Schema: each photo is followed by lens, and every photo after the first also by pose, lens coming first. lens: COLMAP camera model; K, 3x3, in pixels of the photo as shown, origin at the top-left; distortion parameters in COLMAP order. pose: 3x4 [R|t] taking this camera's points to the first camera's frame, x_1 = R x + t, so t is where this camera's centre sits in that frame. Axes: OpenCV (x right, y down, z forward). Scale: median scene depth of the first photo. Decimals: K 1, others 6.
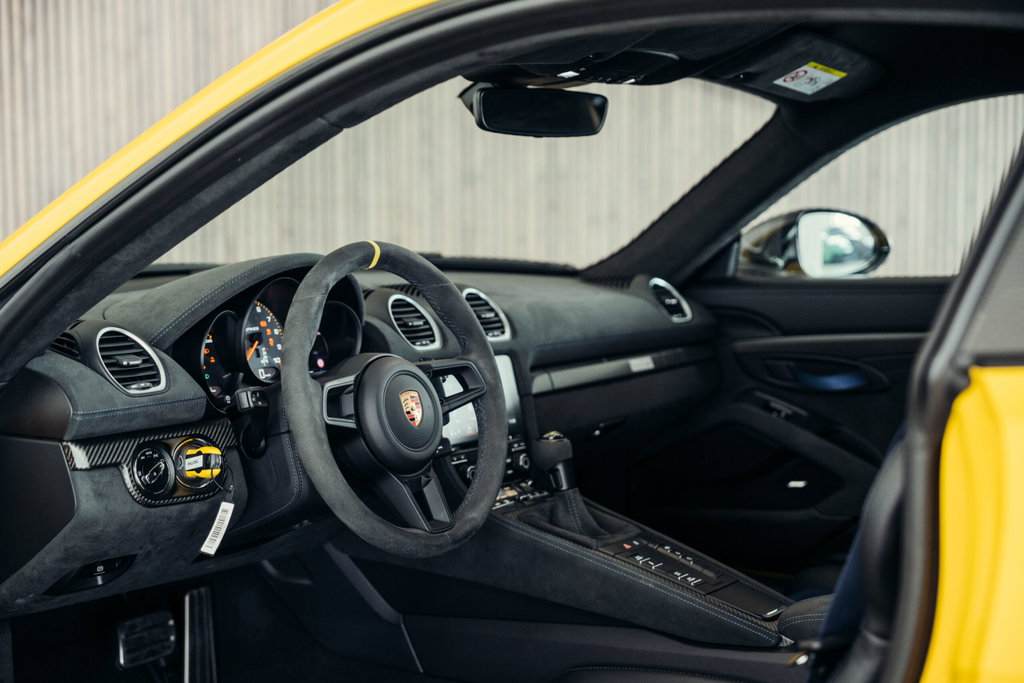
lens RADIAL K [[1629.2, 0, 512.5], [0, 1629.2, 341.6], [0, 0, 1]] dist [0.215238, 0.000000]
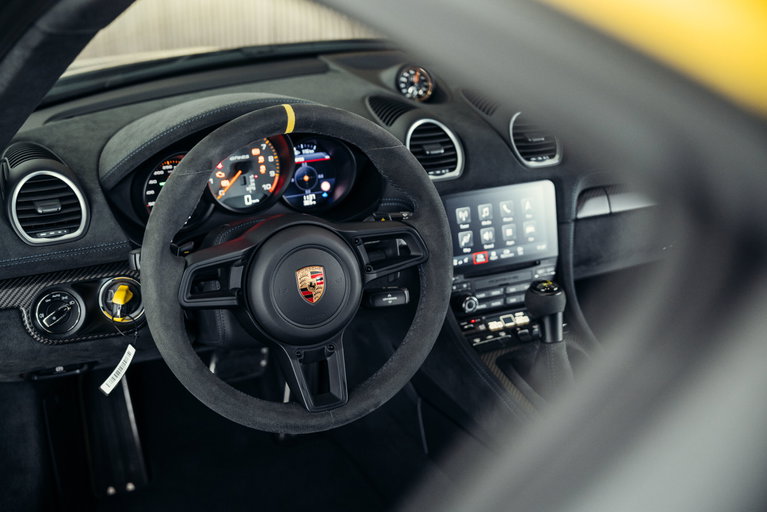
lens RADIAL K [[1004.3, 0, 382.6], [0, 1004.3, 255.9], [0, 0, 1]] dist [0.026340, 0.000000]
pose [[0.865986, 0.197497, -0.459417, 0.245978], [-0.057024, 0.951715, 0.301642, -0.157653], [0.496807, -0.235020, 0.835433, 0.520575]]
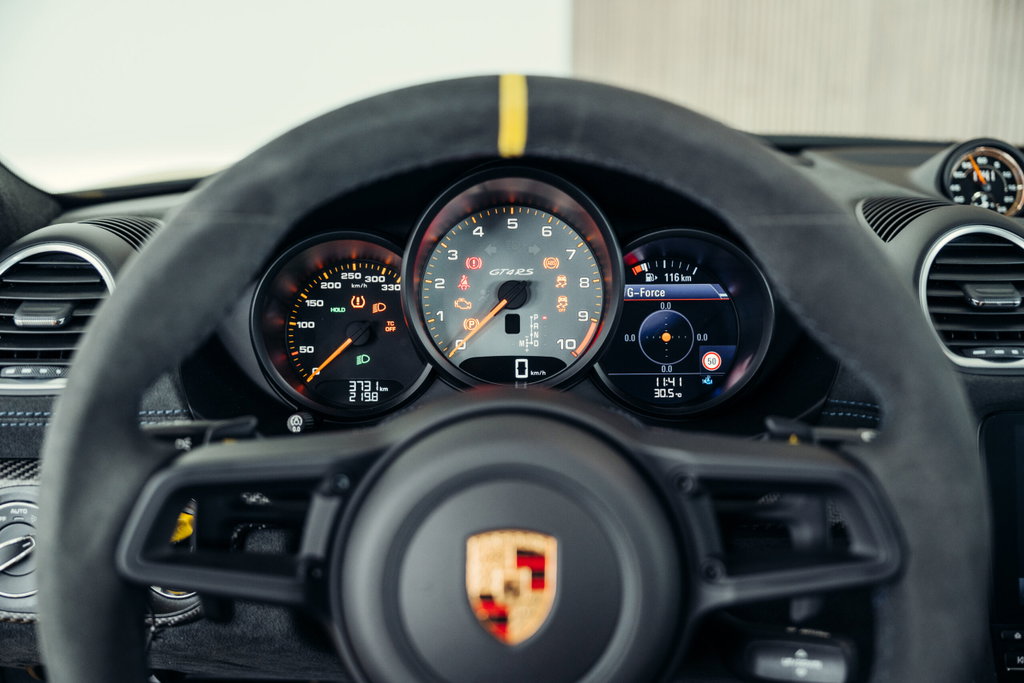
lens RADIAL K [[1113.8, 0, 515.7], [0, 1113.8, 349.7], [0, 0, 1]] dist [0.027262, 0.000000]
pose [[0.570146, 0.189978, -0.799276, 0.110074], [-0.074523, 0.980844, 0.179976, -0.046454], [0.818157, -0.043048, 0.573382, 0.867457]]
